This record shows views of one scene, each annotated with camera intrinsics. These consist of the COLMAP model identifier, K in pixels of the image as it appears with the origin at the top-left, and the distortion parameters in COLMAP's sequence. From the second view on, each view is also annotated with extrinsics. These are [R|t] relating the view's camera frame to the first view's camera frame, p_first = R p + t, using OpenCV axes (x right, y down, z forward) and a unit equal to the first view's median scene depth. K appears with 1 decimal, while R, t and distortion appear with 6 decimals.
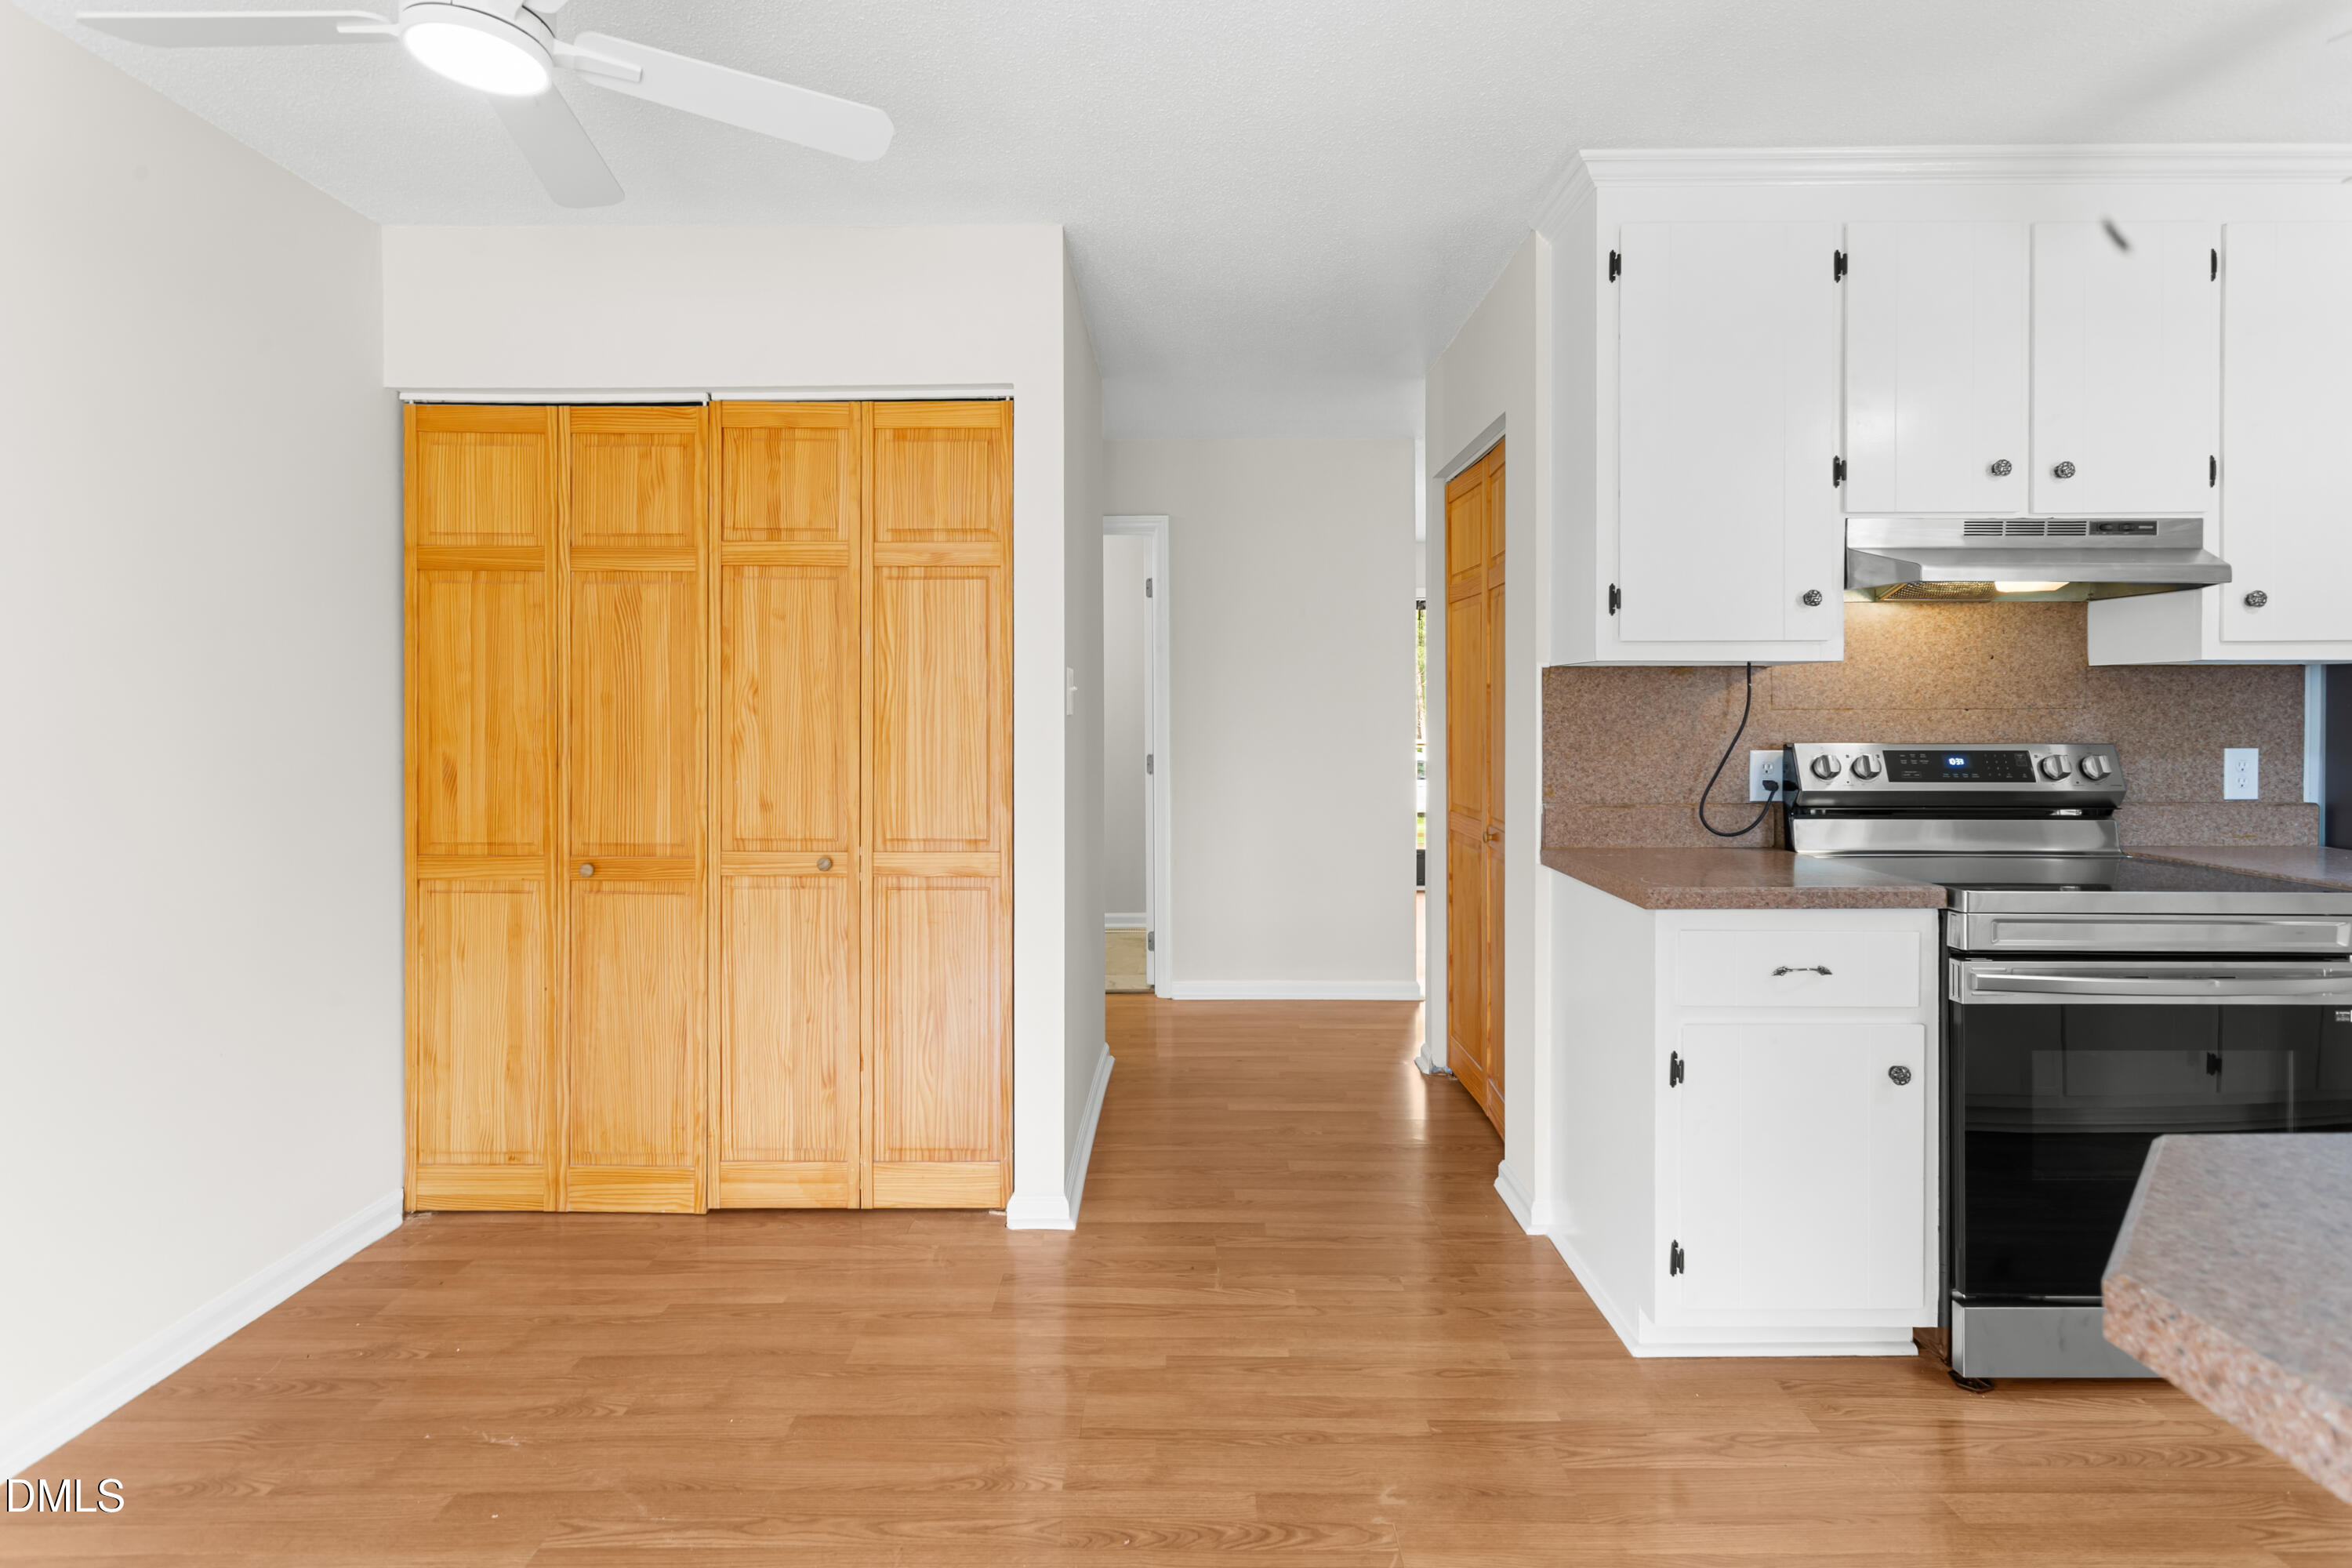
lens RADIAL K [[1145.2, 0, 1178.8], [0, 1145.2, 714.3], [0, 0, 1]] dist [0.005110, 0.000825]
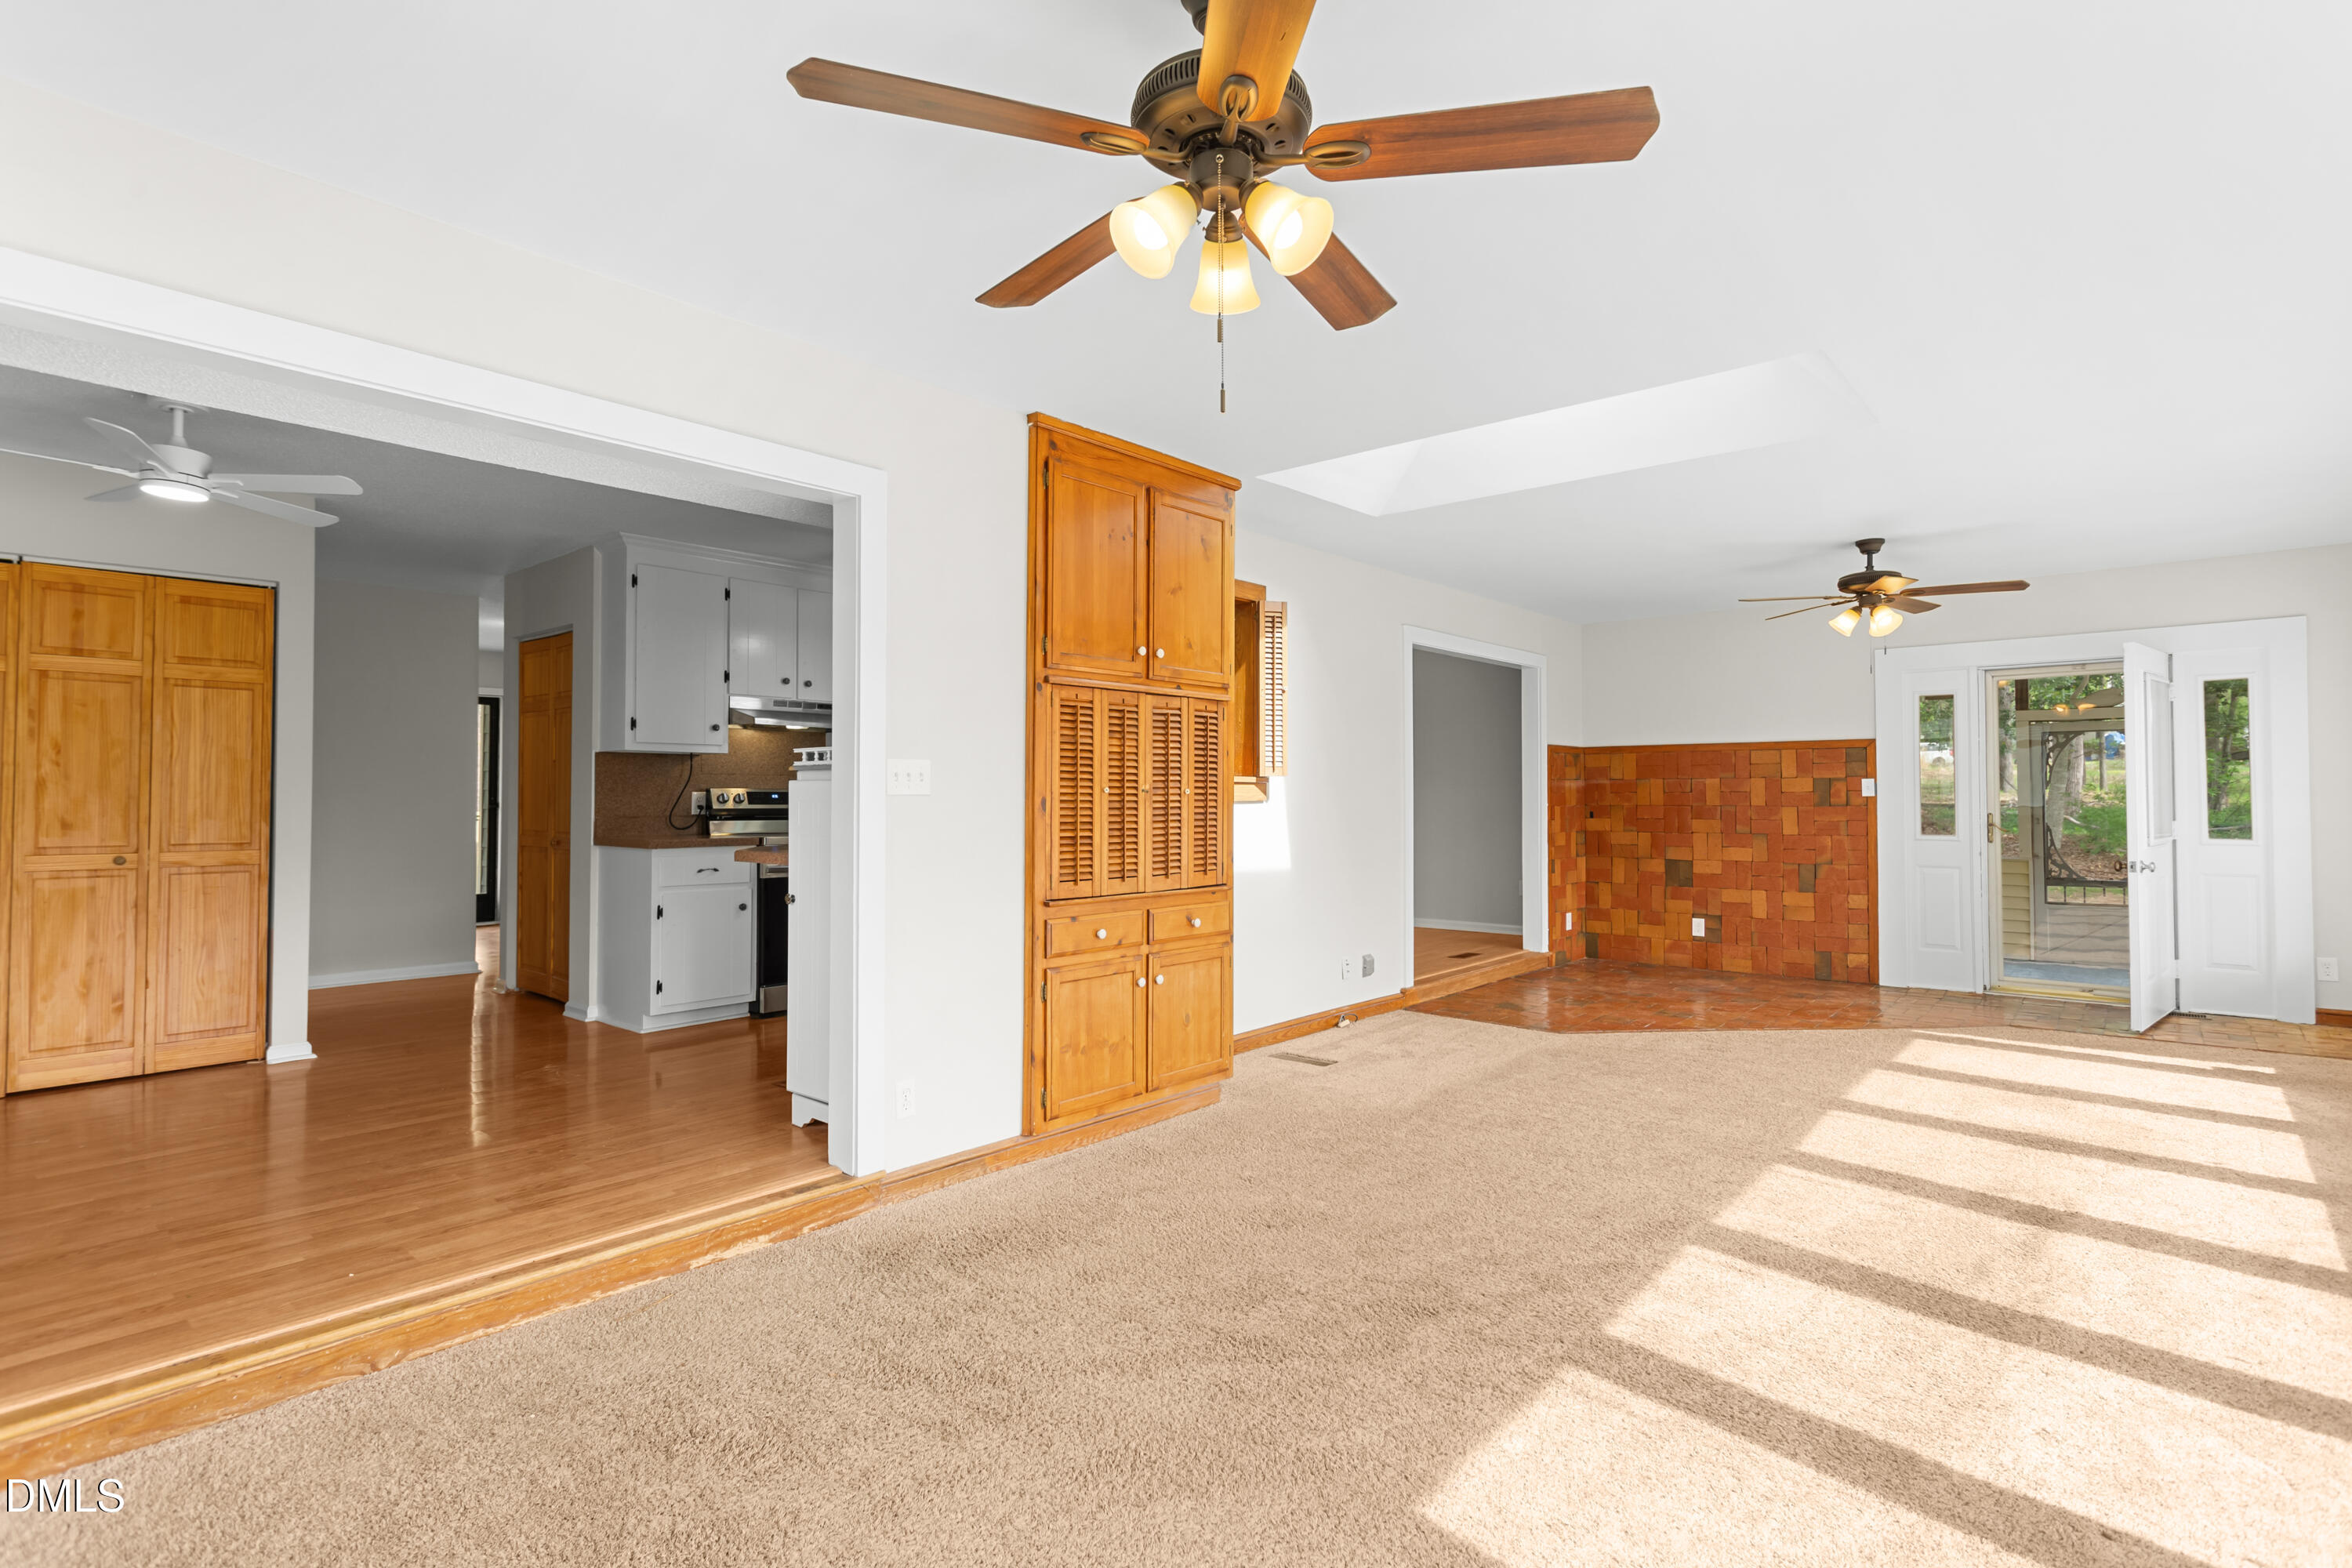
lens RADIAL K [[1129.2, 0, 1188.1], [0, 1129.2, 774.0], [0, 0, 1]] dist [0.004721, 0.000773]
pose [[0.653030, 0.016502, 0.757152, -0.551050], [0.004387, 0.999663, -0.025571, 0.057759], [-0.757320, 0.020020, 0.652738, -1.197736]]
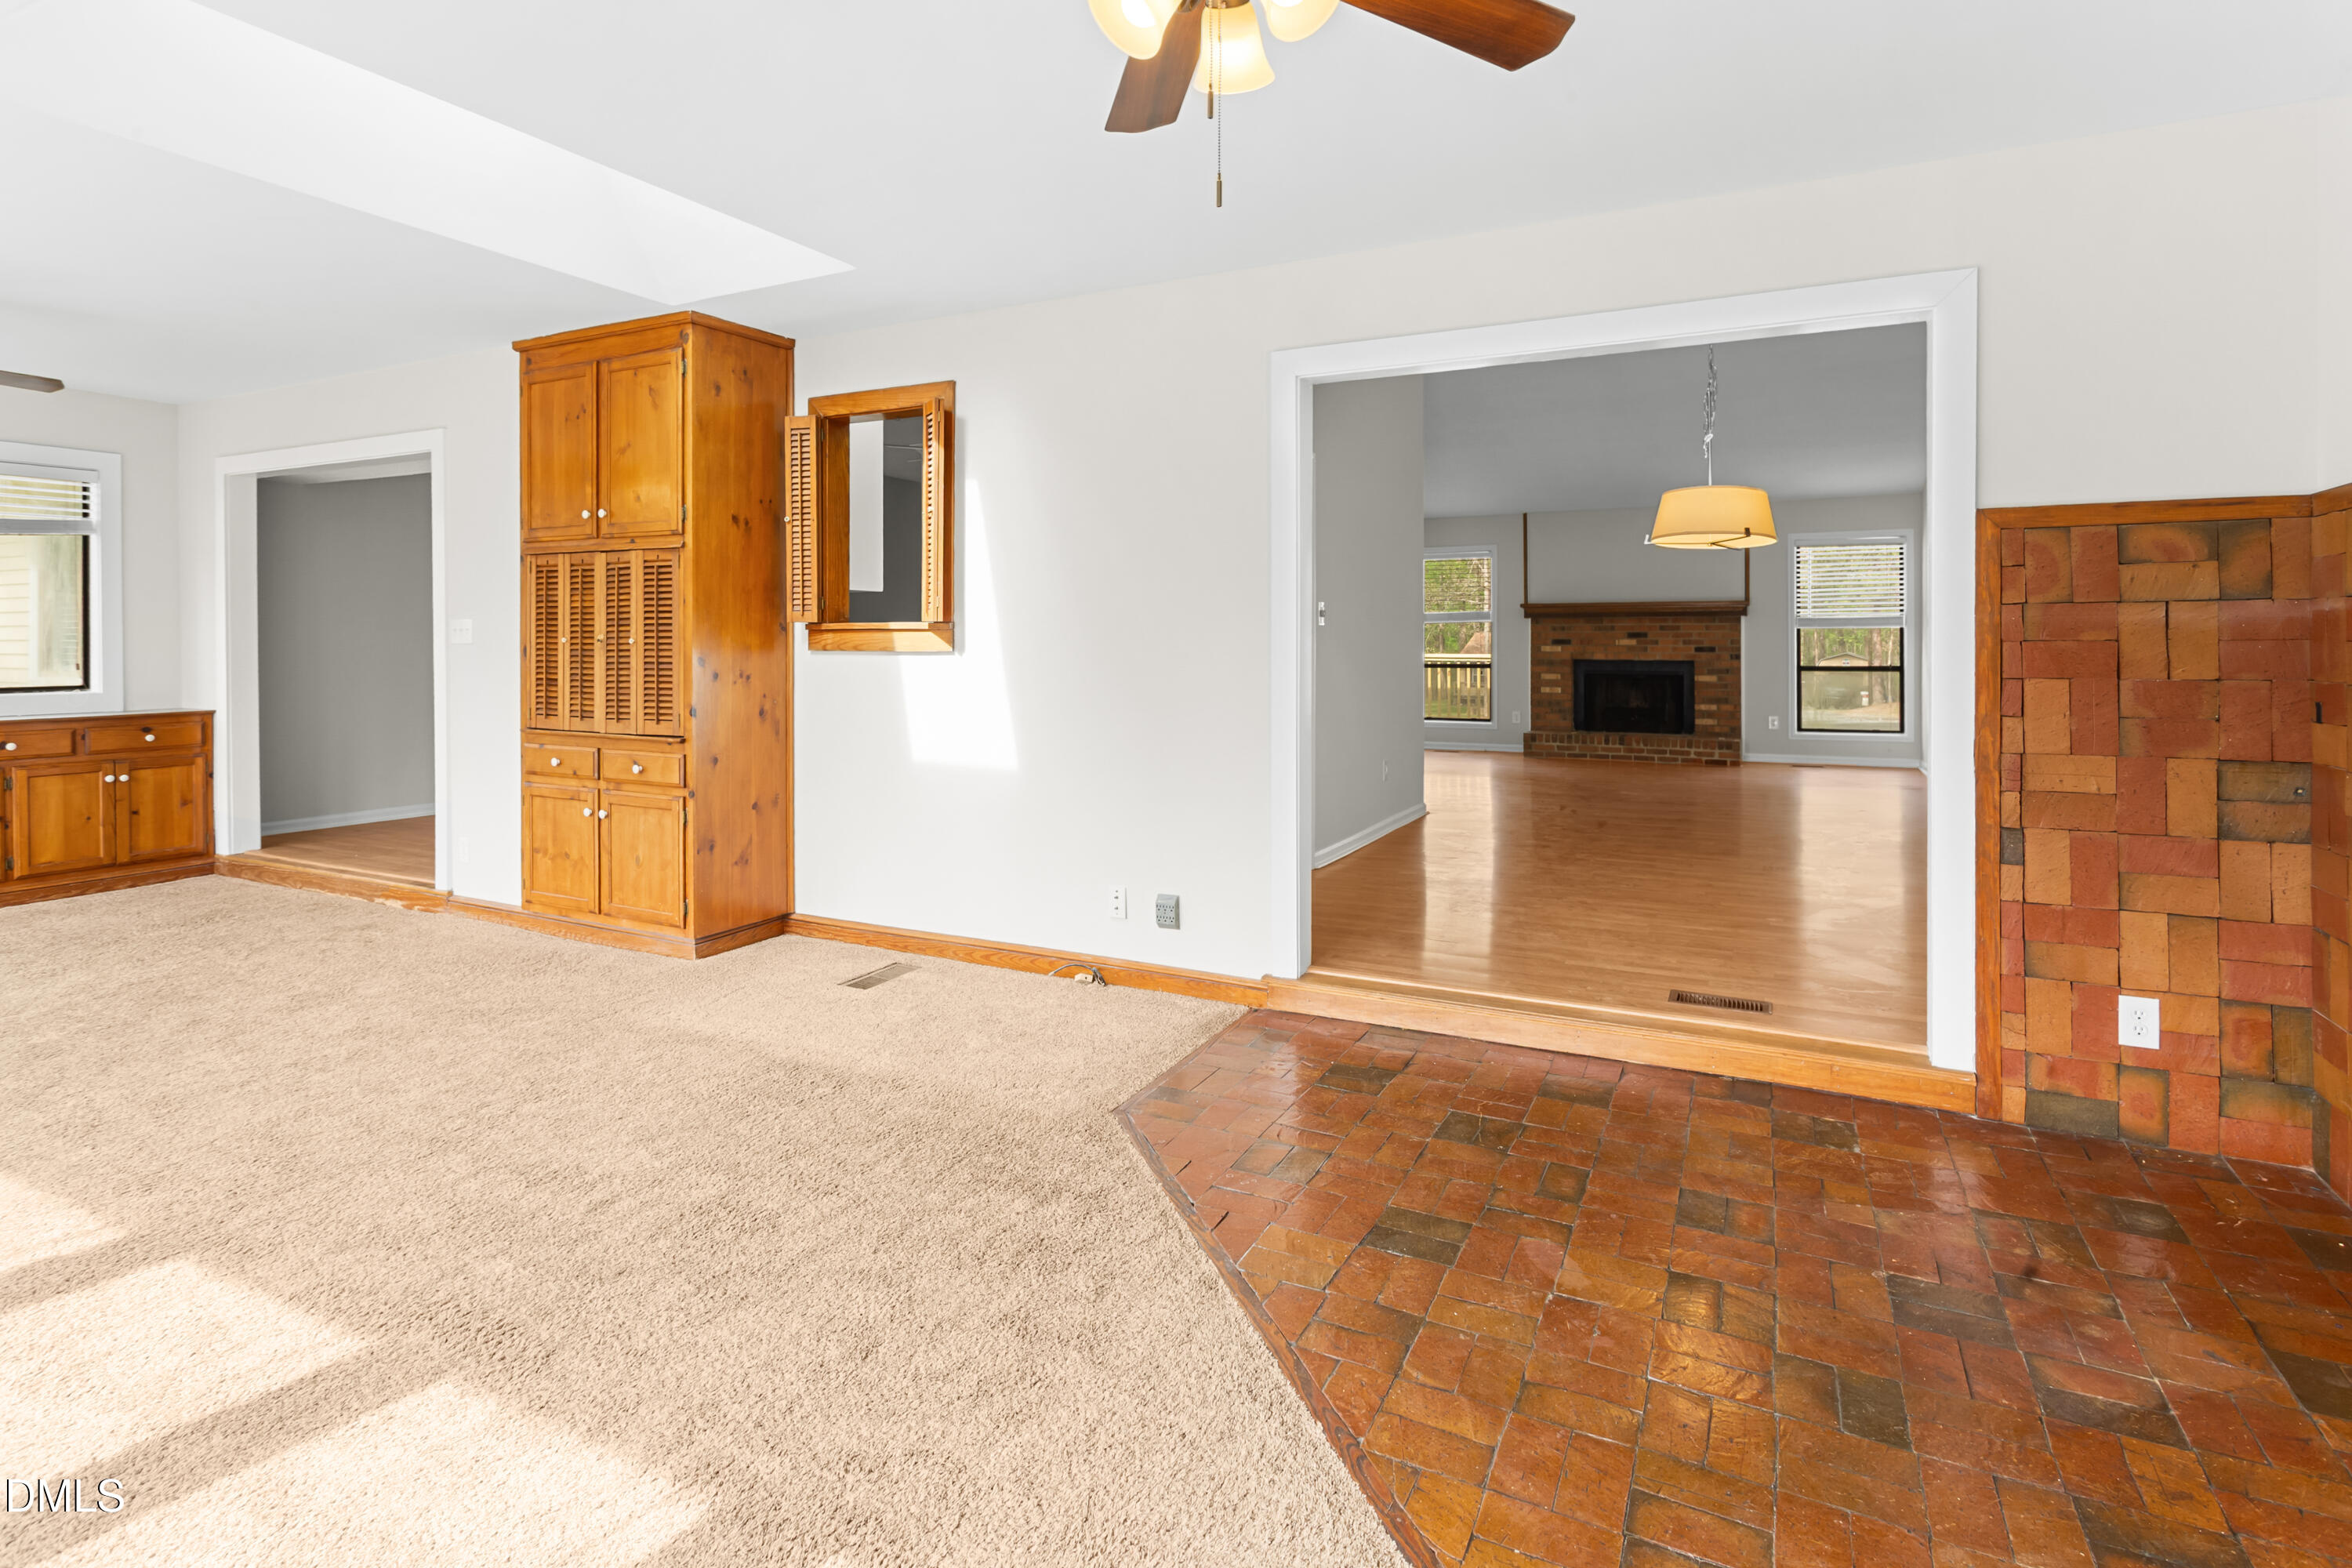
lens RADIAL K [[1175.2, 0, 1177.7], [0, 1175.2, 647.1], [0, 0, 1]] dist [0.000202, 0.000073]
pose [[0.895150, 0.006073, -0.445723, 4.534143], [-0.004556, 0.999980, 0.004475, 0.022241], [0.445741, -0.001975, 0.895160, -1.459142]]
